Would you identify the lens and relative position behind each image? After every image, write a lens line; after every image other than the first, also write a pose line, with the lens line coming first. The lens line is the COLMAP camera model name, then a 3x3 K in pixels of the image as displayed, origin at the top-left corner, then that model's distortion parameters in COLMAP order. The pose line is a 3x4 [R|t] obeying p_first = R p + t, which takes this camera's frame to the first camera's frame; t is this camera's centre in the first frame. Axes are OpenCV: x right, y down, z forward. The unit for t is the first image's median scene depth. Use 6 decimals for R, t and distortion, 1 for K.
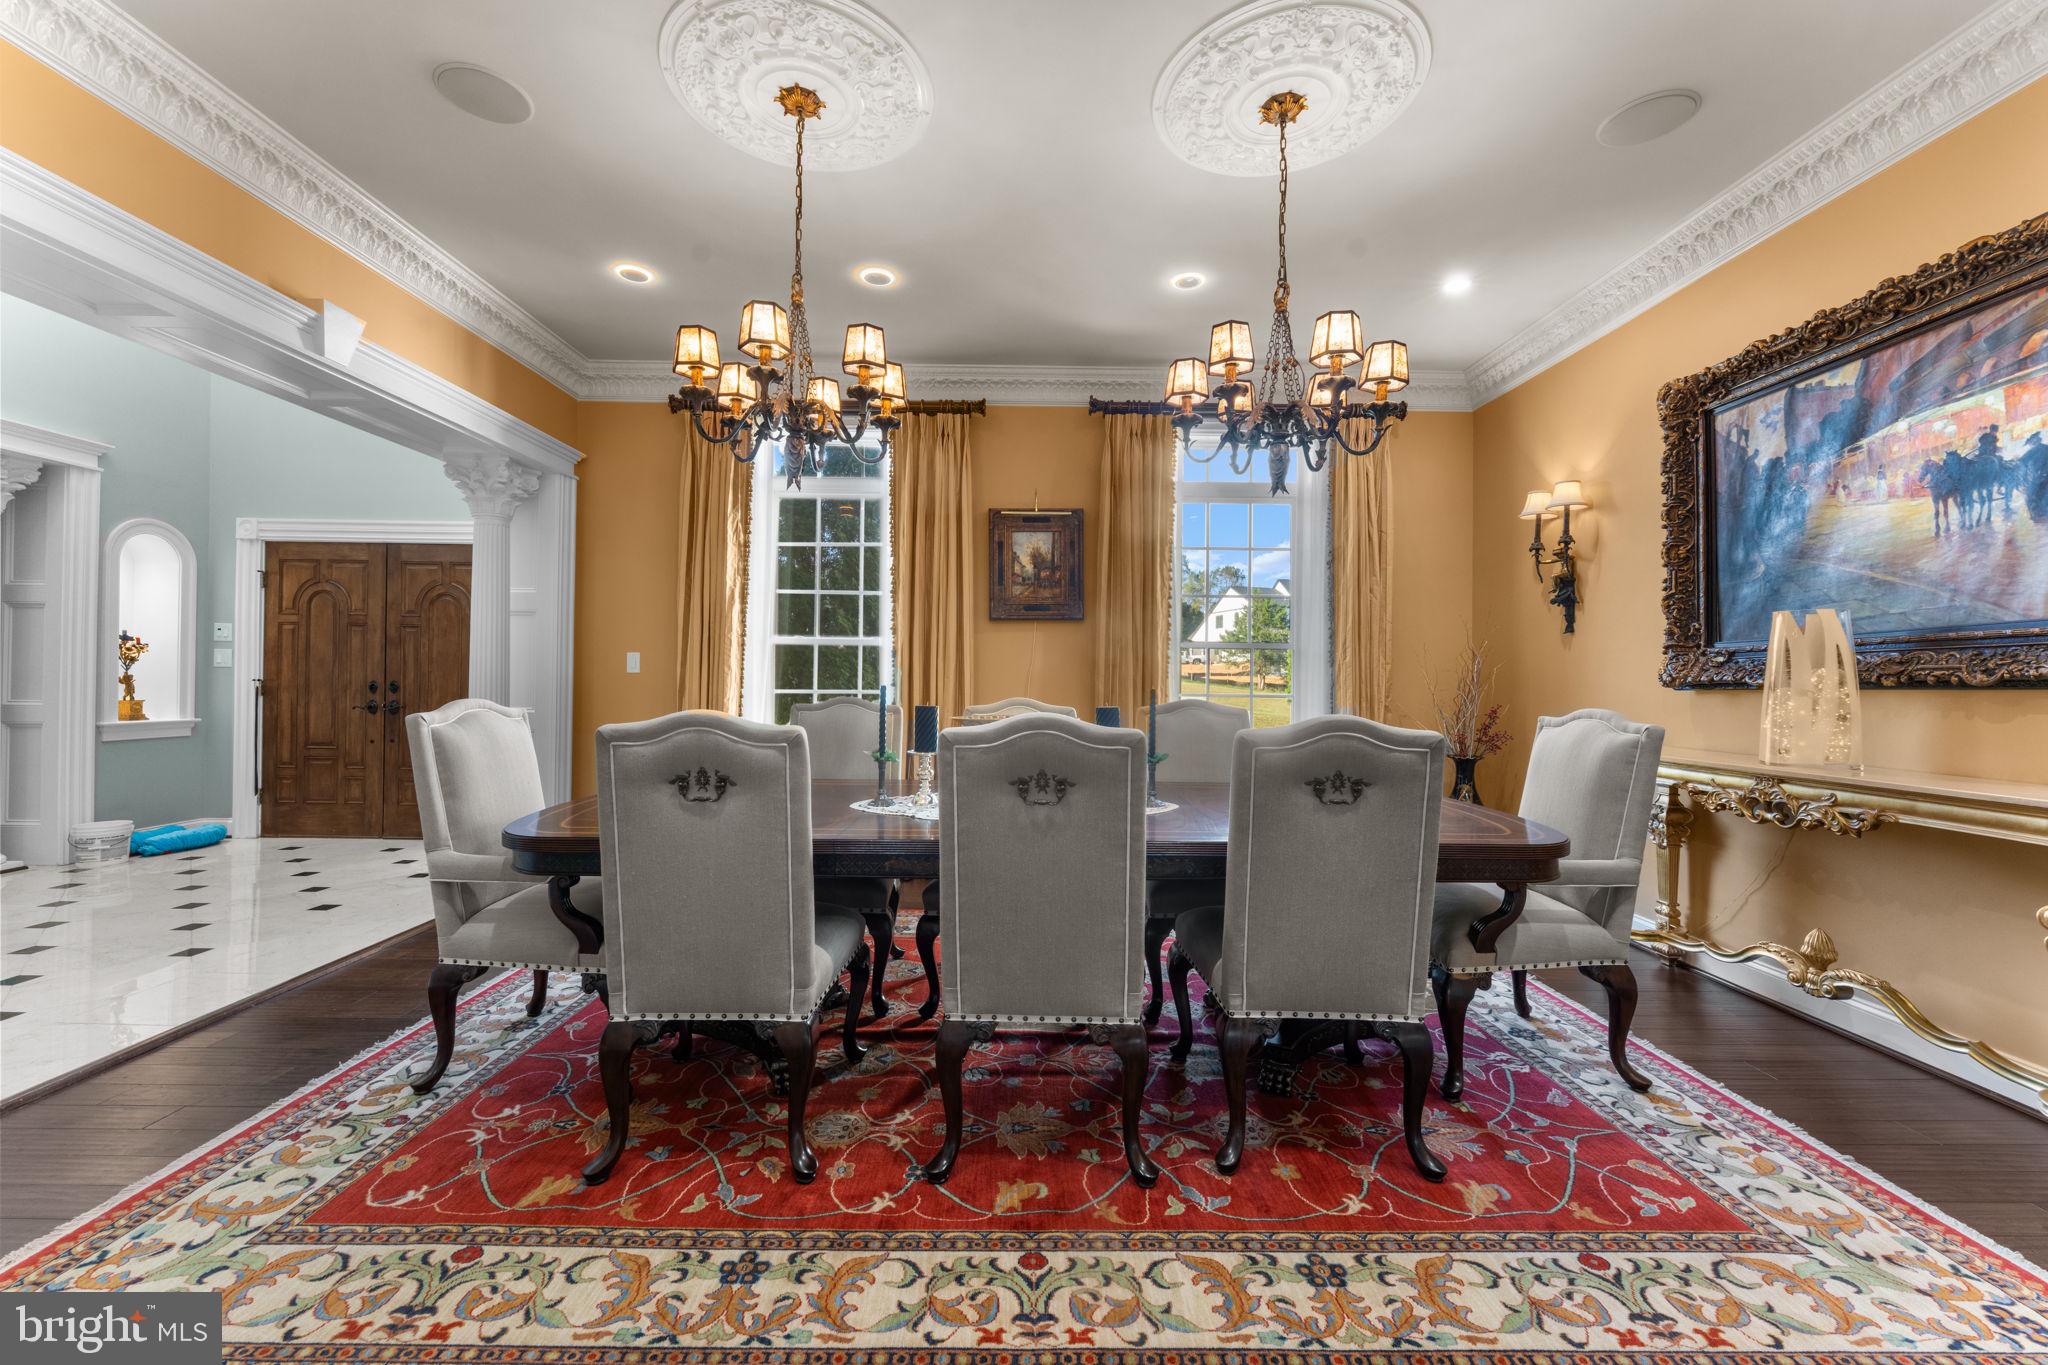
lens RADIAL K [[880.3, 0, 1028.3], [0, 880.3, 703.0], [0, 0, 1]] dist [0.000532, 0.000138]
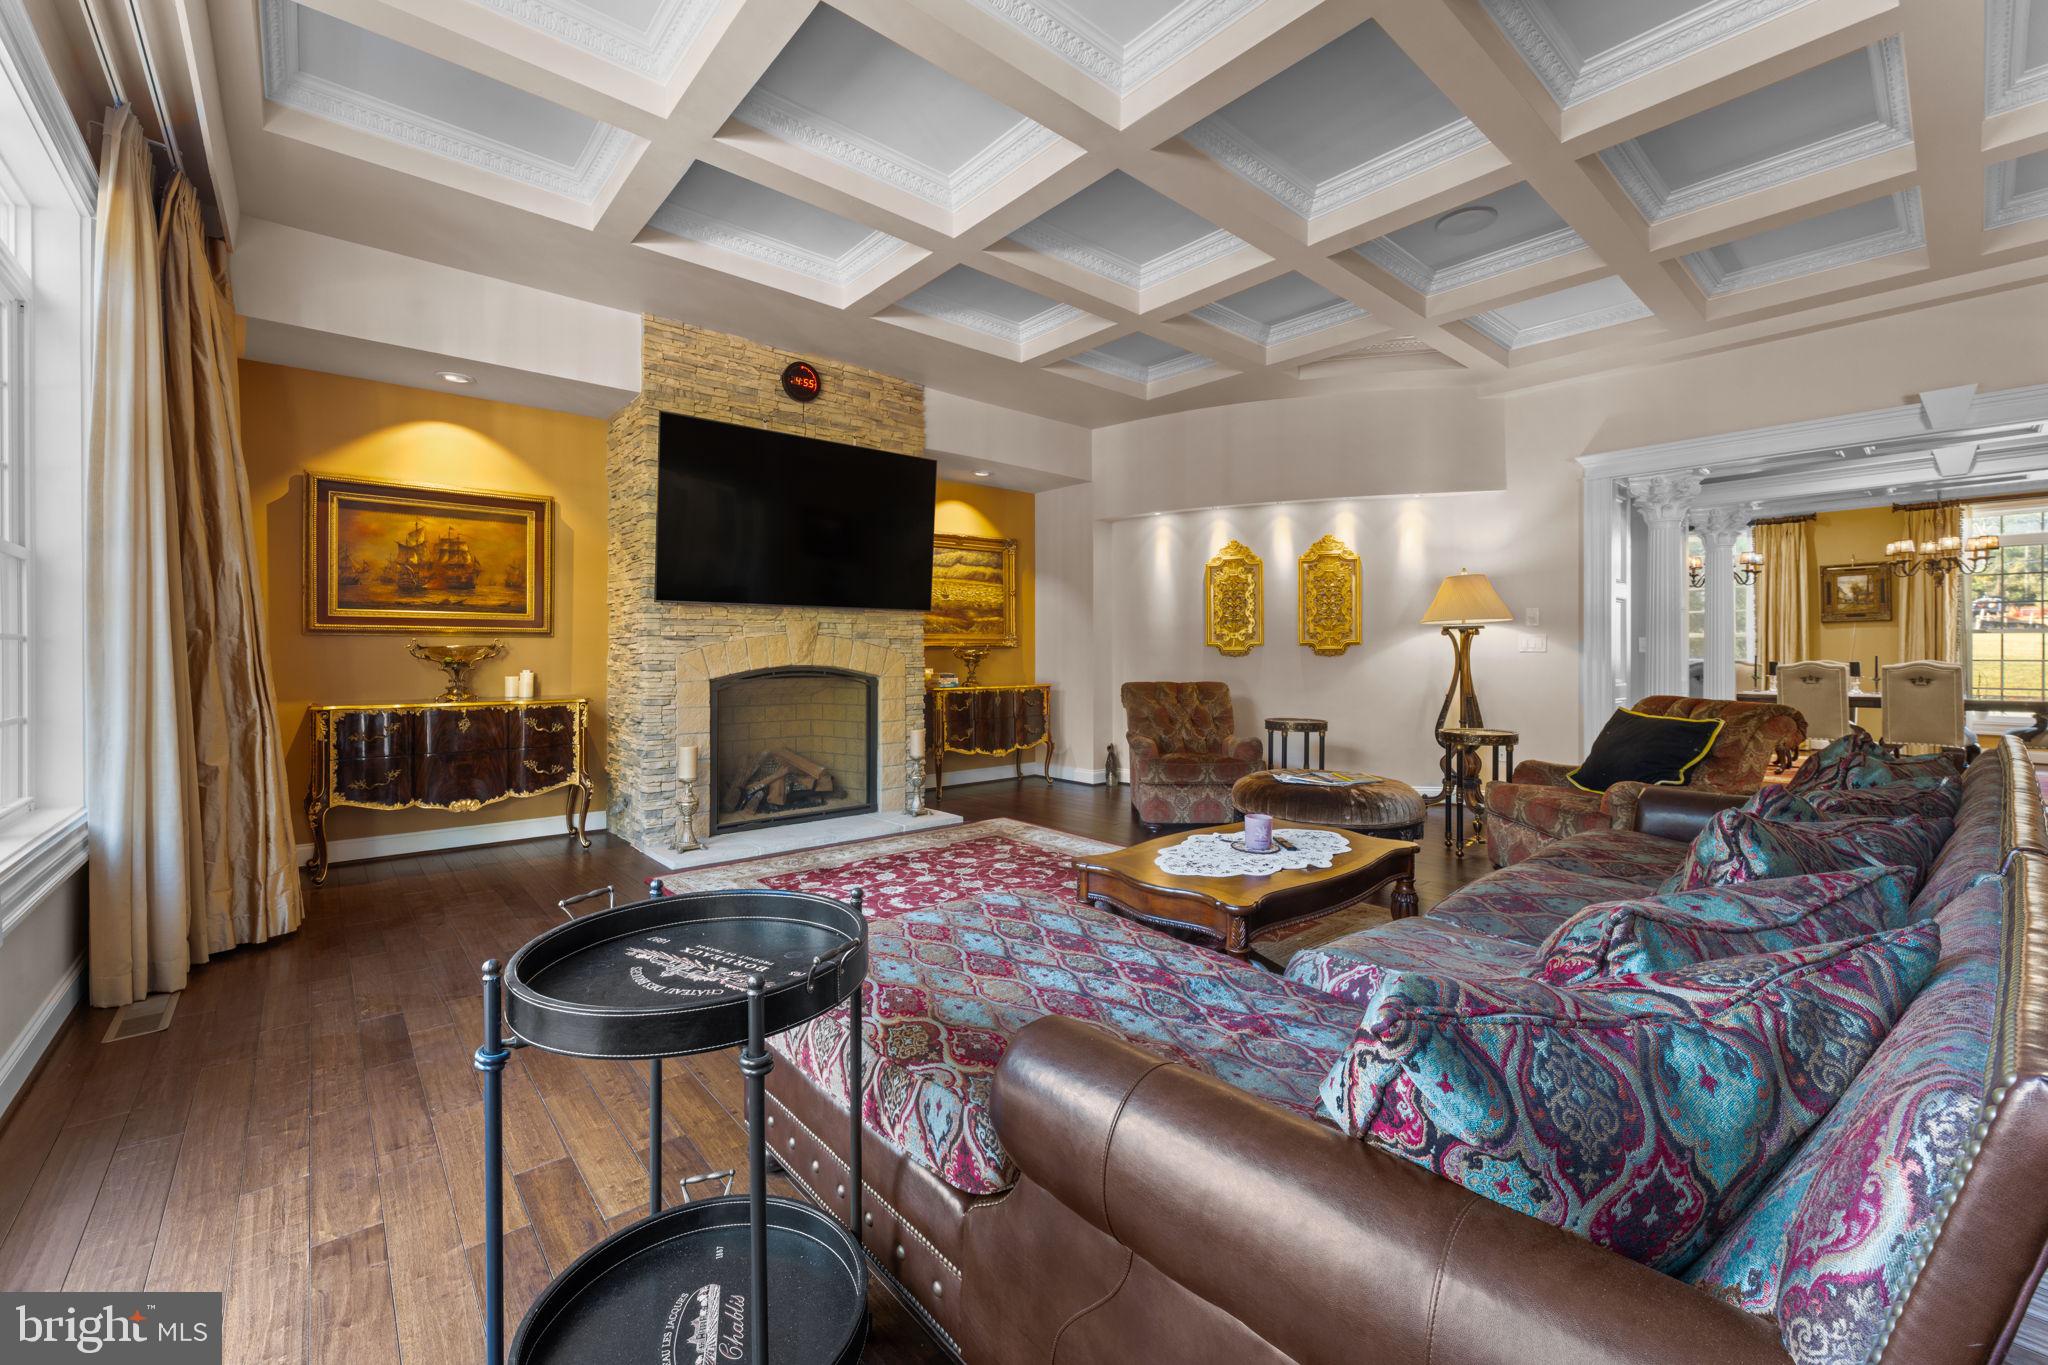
lens RADIAL K [[818.9, 0, 1017.1], [0, 818.9, 657.3], [0, 0, 1]] dist [0.001501, 0.000262]
pose [[0.640011, -0.012944, -0.768257, 0.212059], [-0.007821, 0.999697, -0.023359, 0.039607], [0.768326, 0.020958, 0.639715, -1.546466]]
